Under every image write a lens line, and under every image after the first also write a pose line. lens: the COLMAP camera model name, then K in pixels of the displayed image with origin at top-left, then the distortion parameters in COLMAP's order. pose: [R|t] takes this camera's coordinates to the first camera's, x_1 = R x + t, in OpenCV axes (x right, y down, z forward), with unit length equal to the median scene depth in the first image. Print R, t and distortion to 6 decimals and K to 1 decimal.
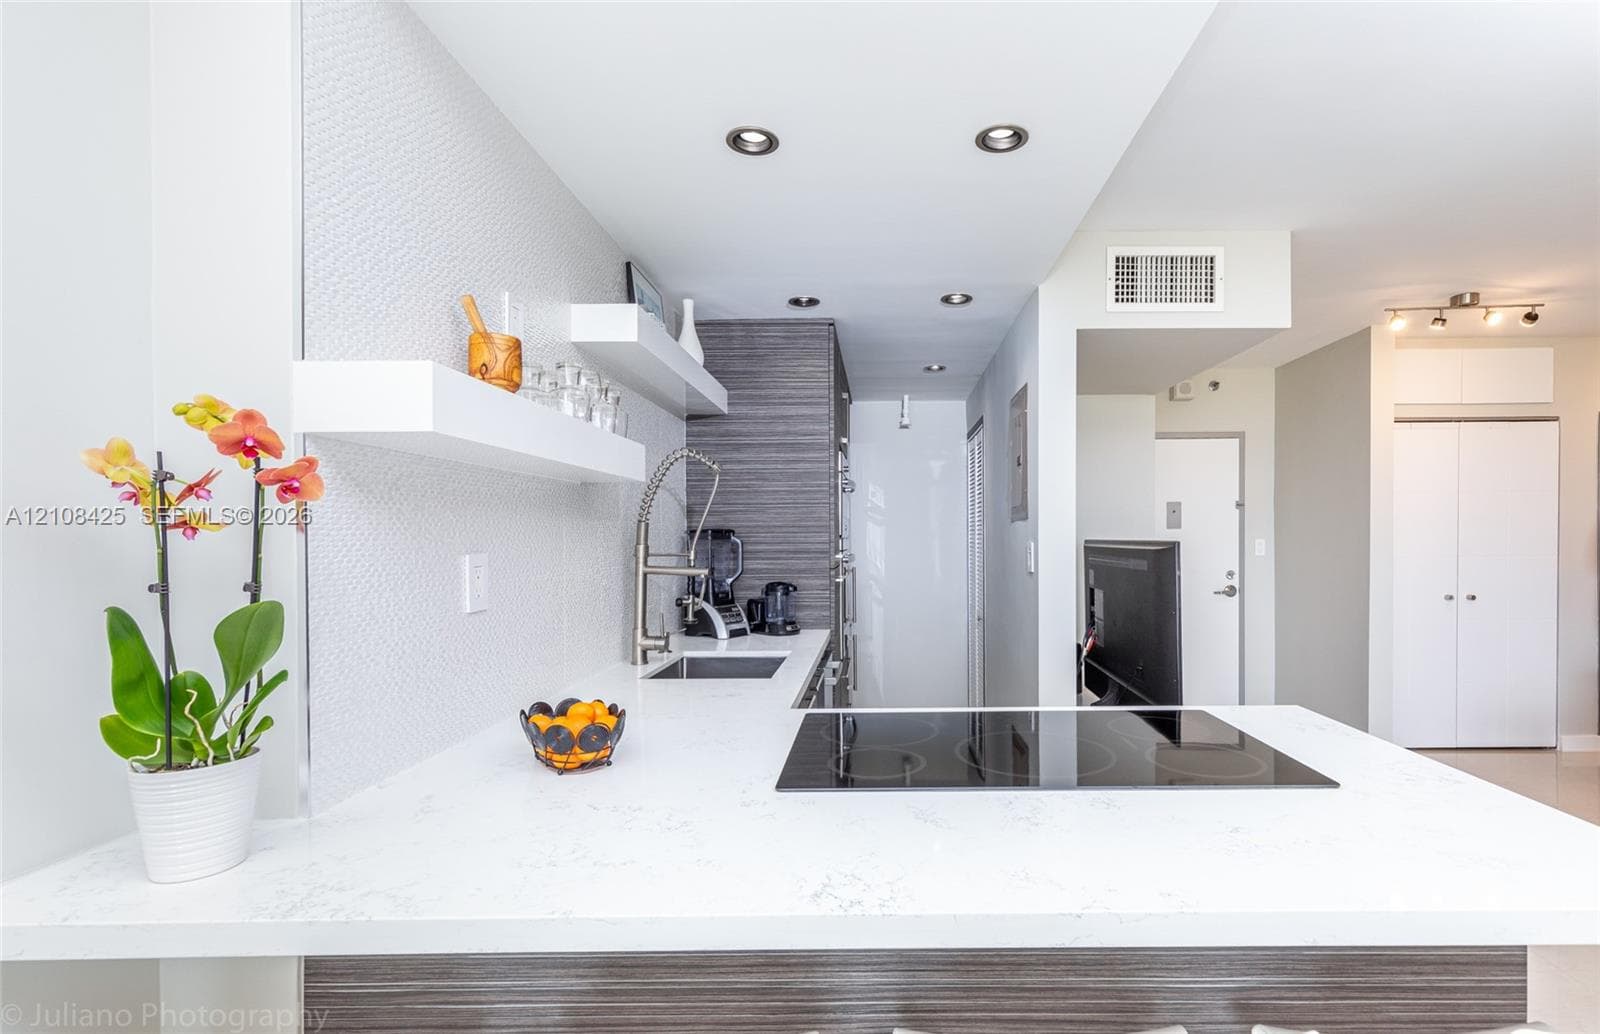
lens RADIAL K [[733.9, 0, 868.0], [0, 733.9, 542.6], [0, 0, 1]] dist [-0.000223, 0.000129]
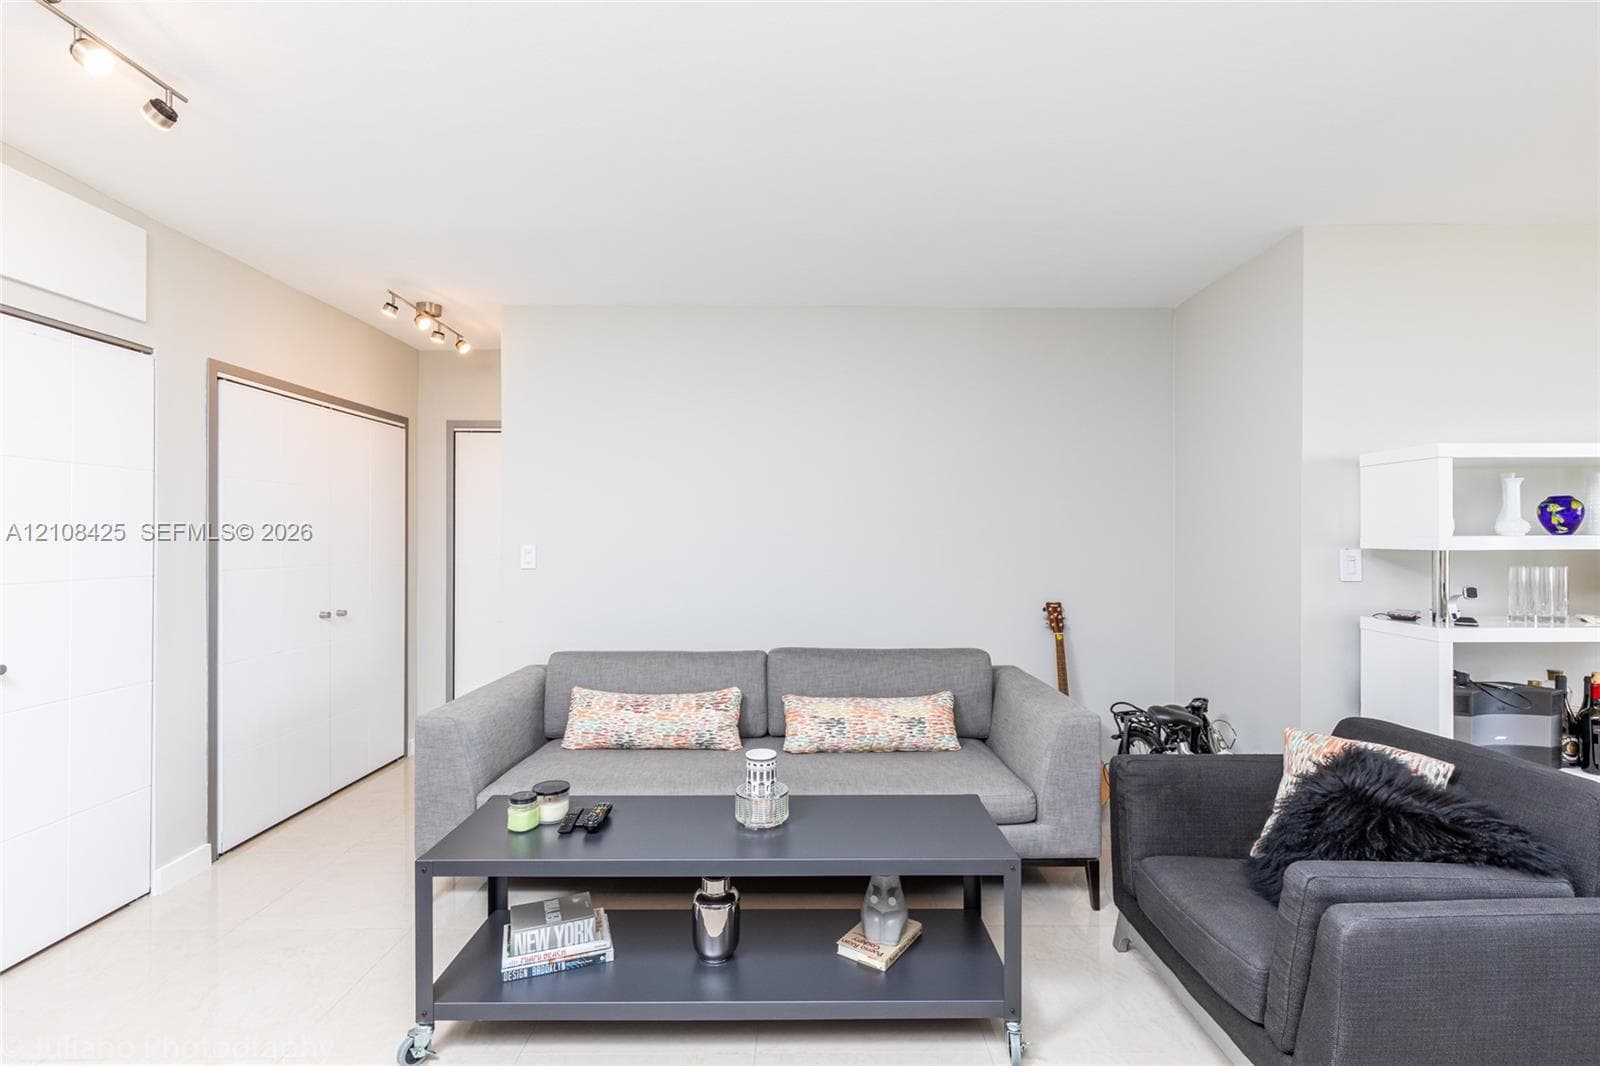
lens RADIAL K [[724.8, 0, 810.7], [0, 724.8, 541.5], [0, 0, 1]] dist [0.013956, -0.000664]
pose [[-0.015377, 0.006245, 0.999862, 0.392368], [0.011105, 0.999920, -0.006075, -0.001962], [-0.999820, 0.011010, -0.015445, 0.566698]]
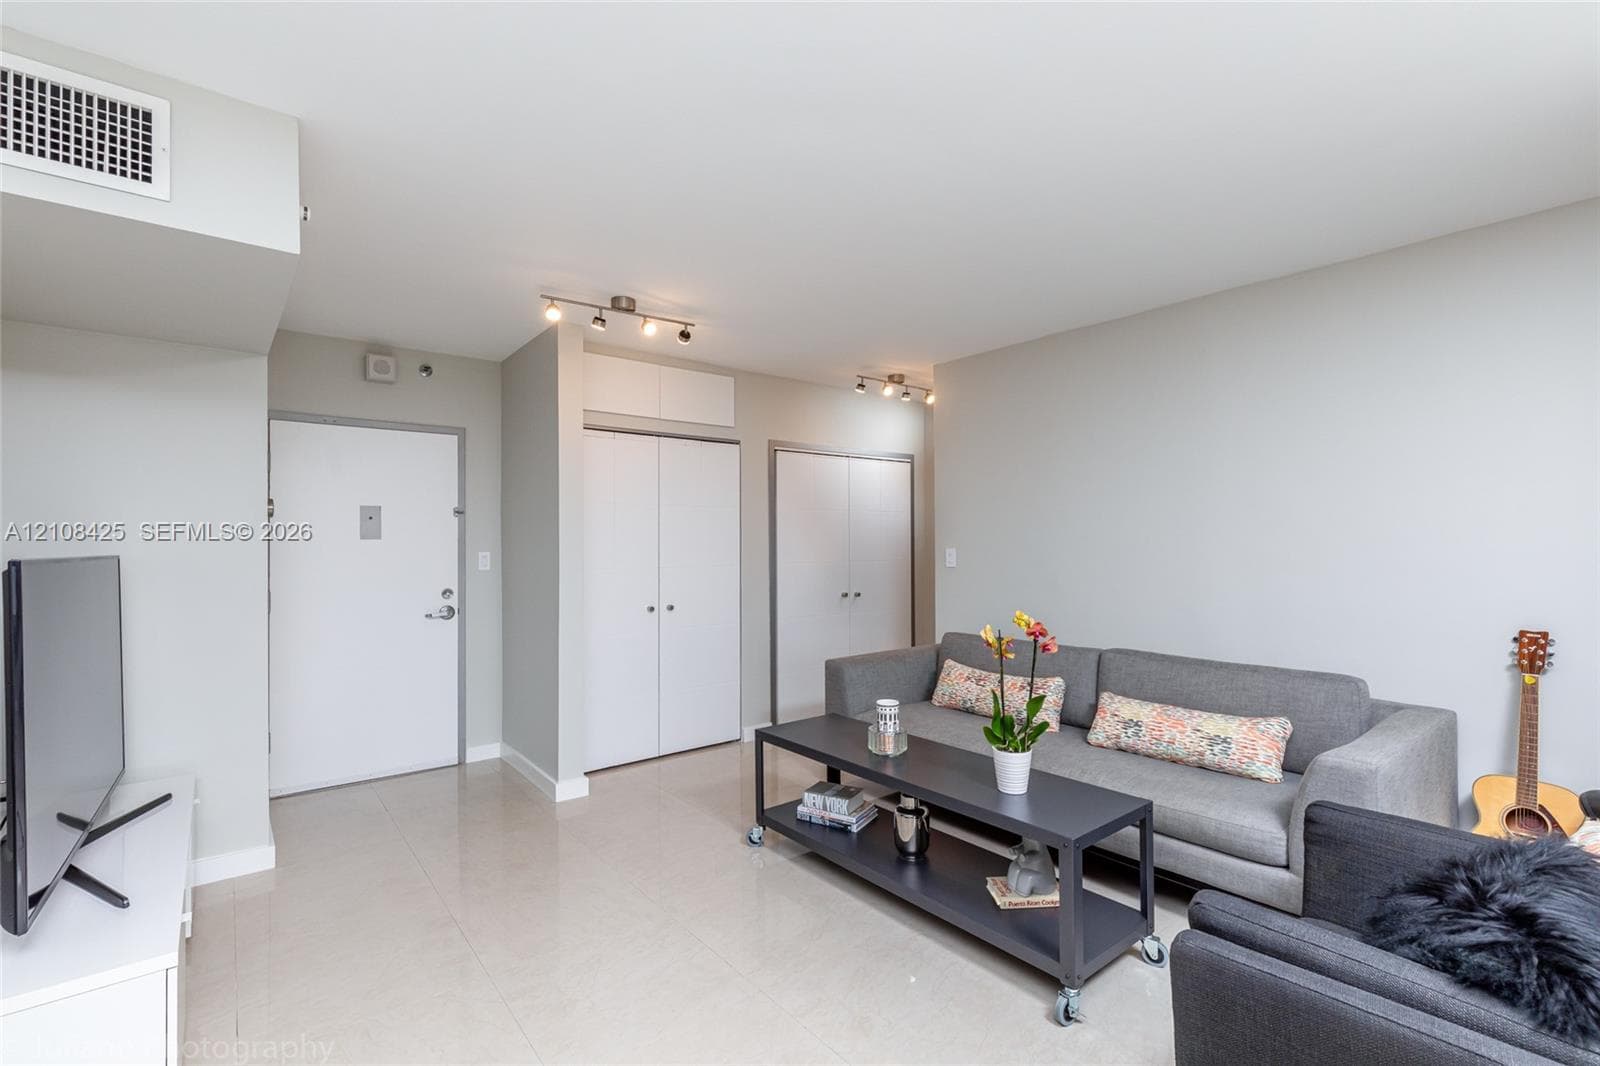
lens RADIAL K [[724.8, 0, 810.7], [0, 724.8, 541.5], [0, 0, 1]] dist [0.013956, -0.000664]
pose [[0.770118, 0.006826, 0.637865, 0.393251], [0.005894, 0.999824, -0.017815, 0.001290], [-0.637874, 0.017479, 0.769942, 0.109181]]
